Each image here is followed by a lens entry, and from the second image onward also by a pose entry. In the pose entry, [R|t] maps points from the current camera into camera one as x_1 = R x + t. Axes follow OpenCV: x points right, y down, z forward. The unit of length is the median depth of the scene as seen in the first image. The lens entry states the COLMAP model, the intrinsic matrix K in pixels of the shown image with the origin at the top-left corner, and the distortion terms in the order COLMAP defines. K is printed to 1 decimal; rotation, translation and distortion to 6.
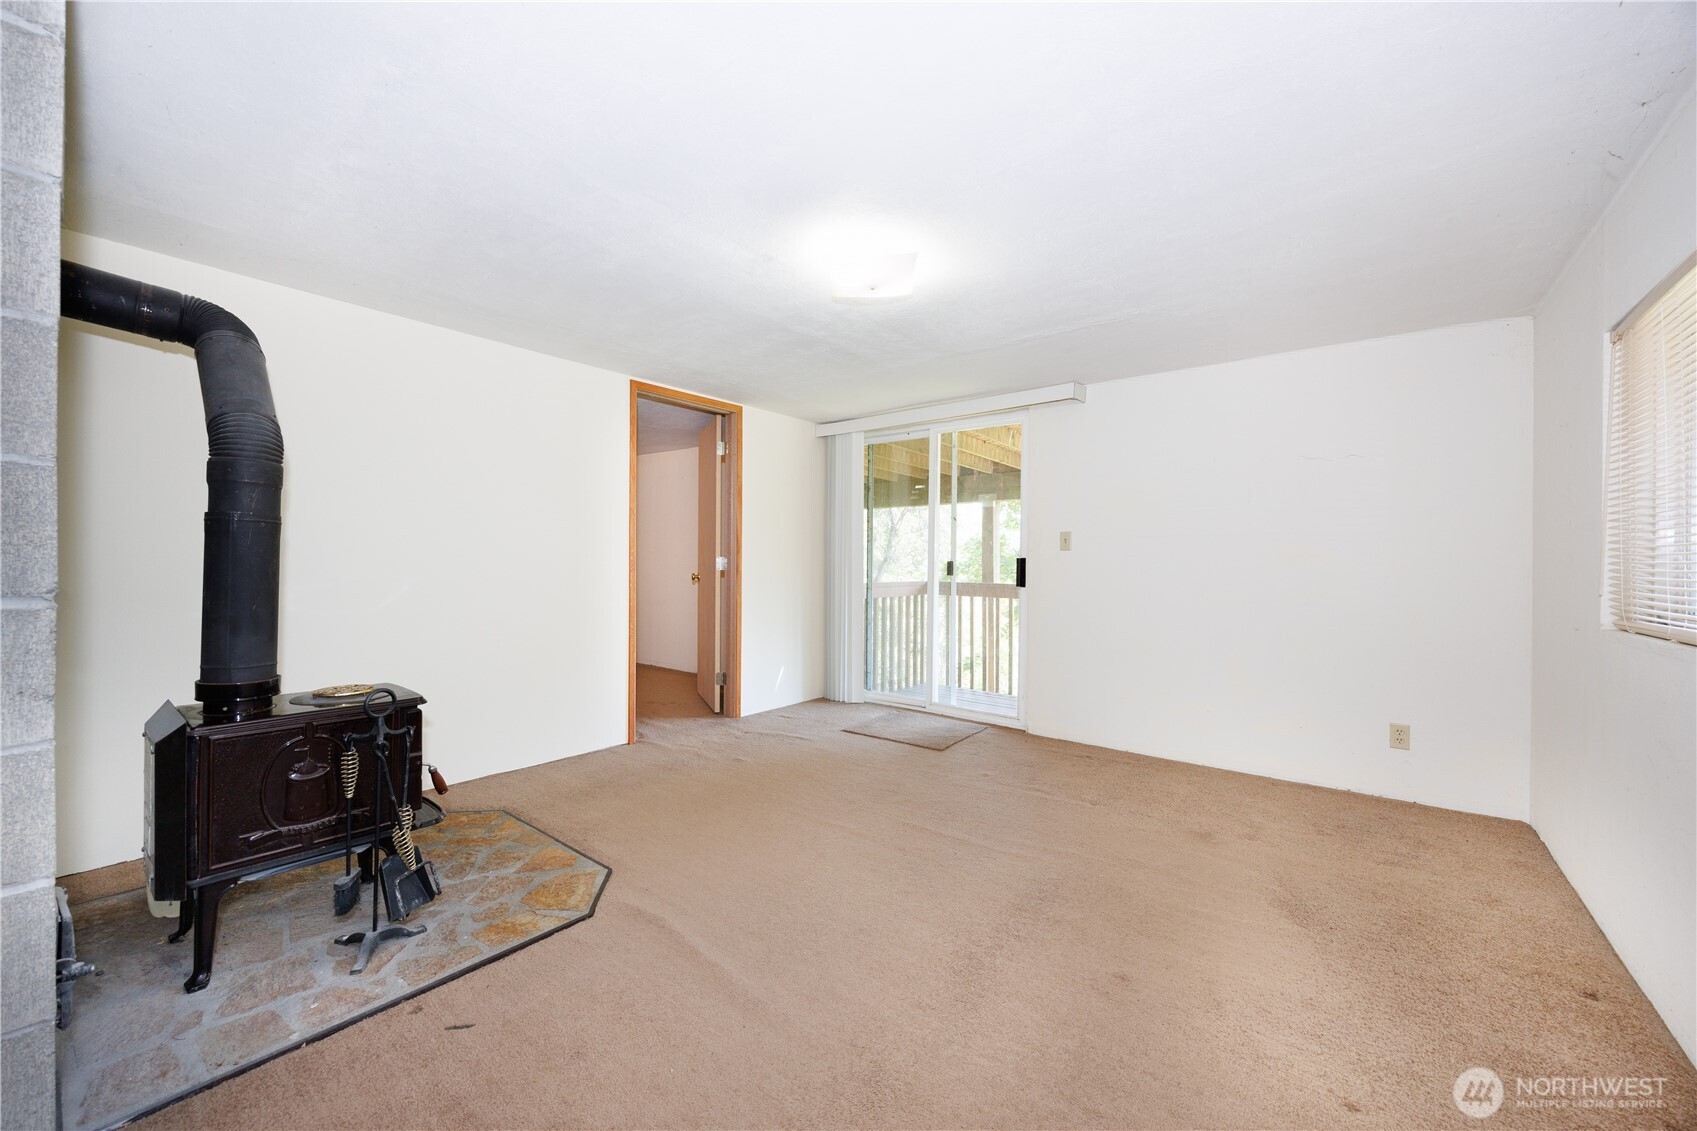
lens RADIAL K [[645.3, 0, 843.5], [0, 645.3, 569.2], [0, 0, 1]] dist [-0.000603, -0.000528]
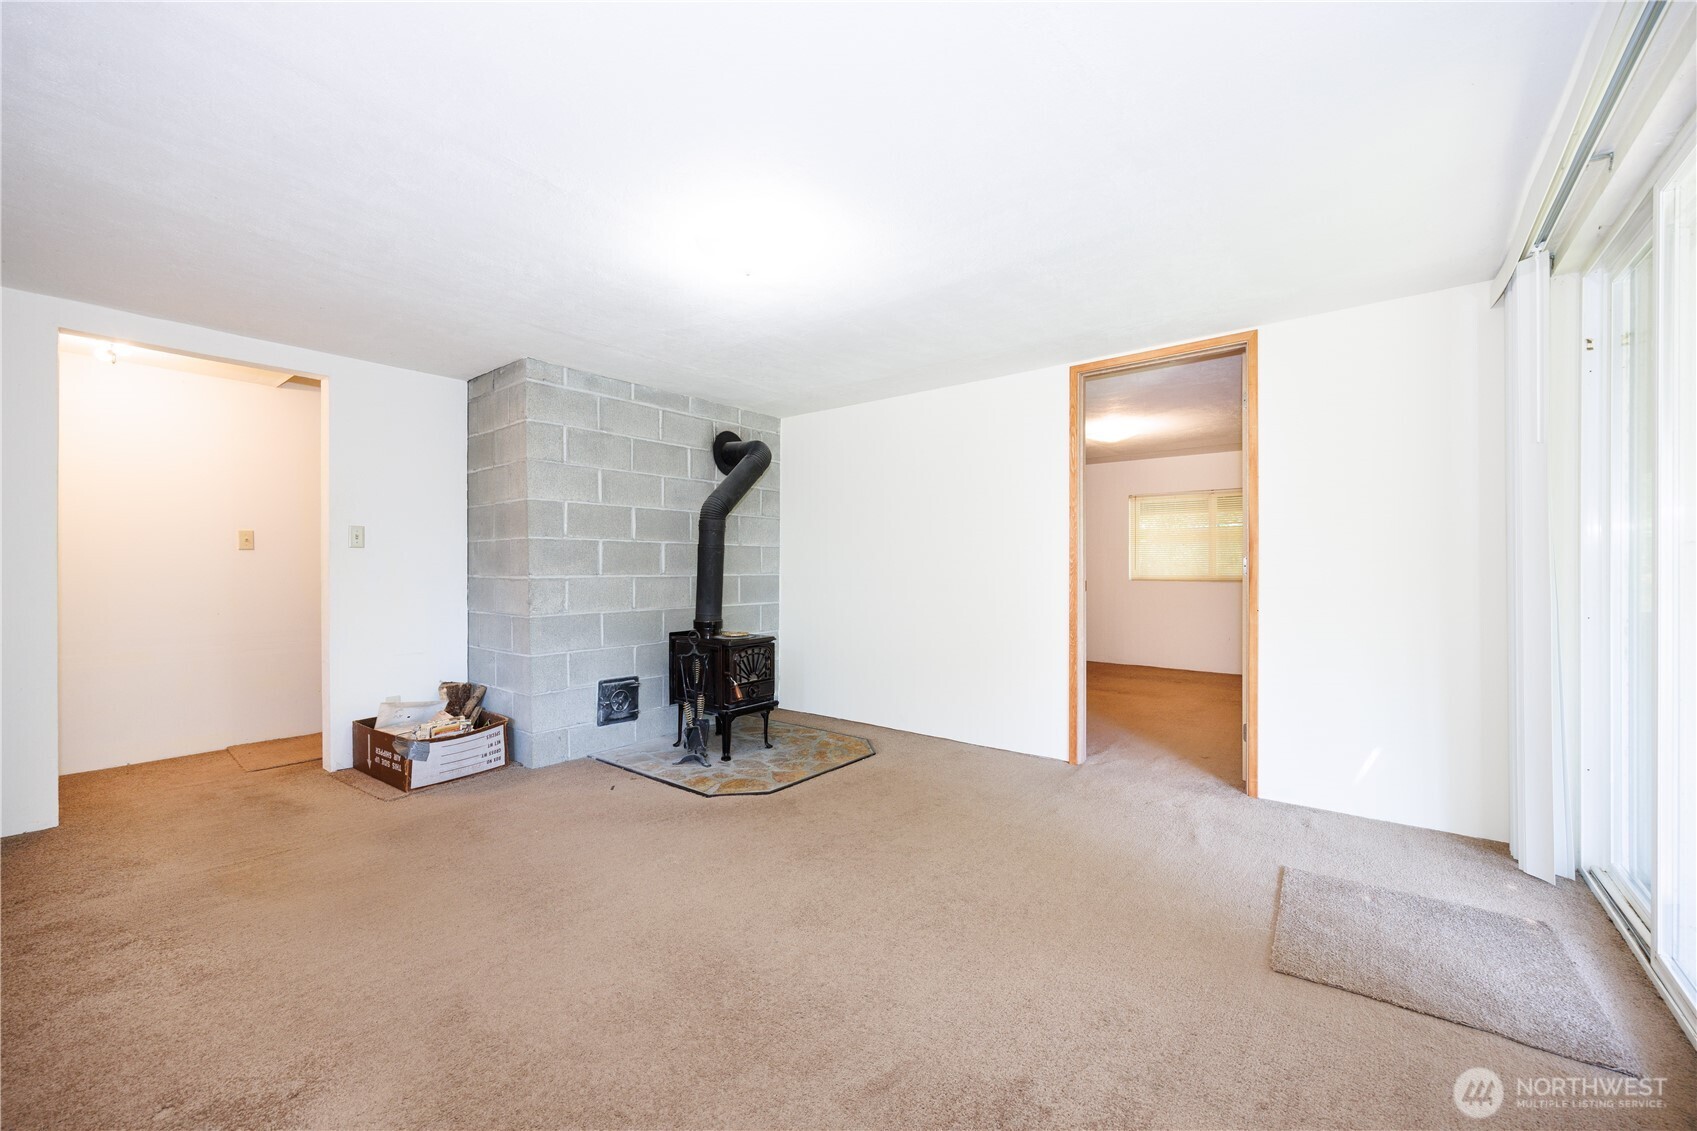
lens RADIAL K [[645.3, 0, 843.5], [0, 645.3, 569.2], [0, 0, 1]] dist [-0.000603, -0.000528]
pose [[0.016419, -0.010880, -0.999806, 1.054603], [-0.012924, 0.999855, -0.011093, 0.016881], [0.999782, 0.013104, 0.016276, 1.203517]]
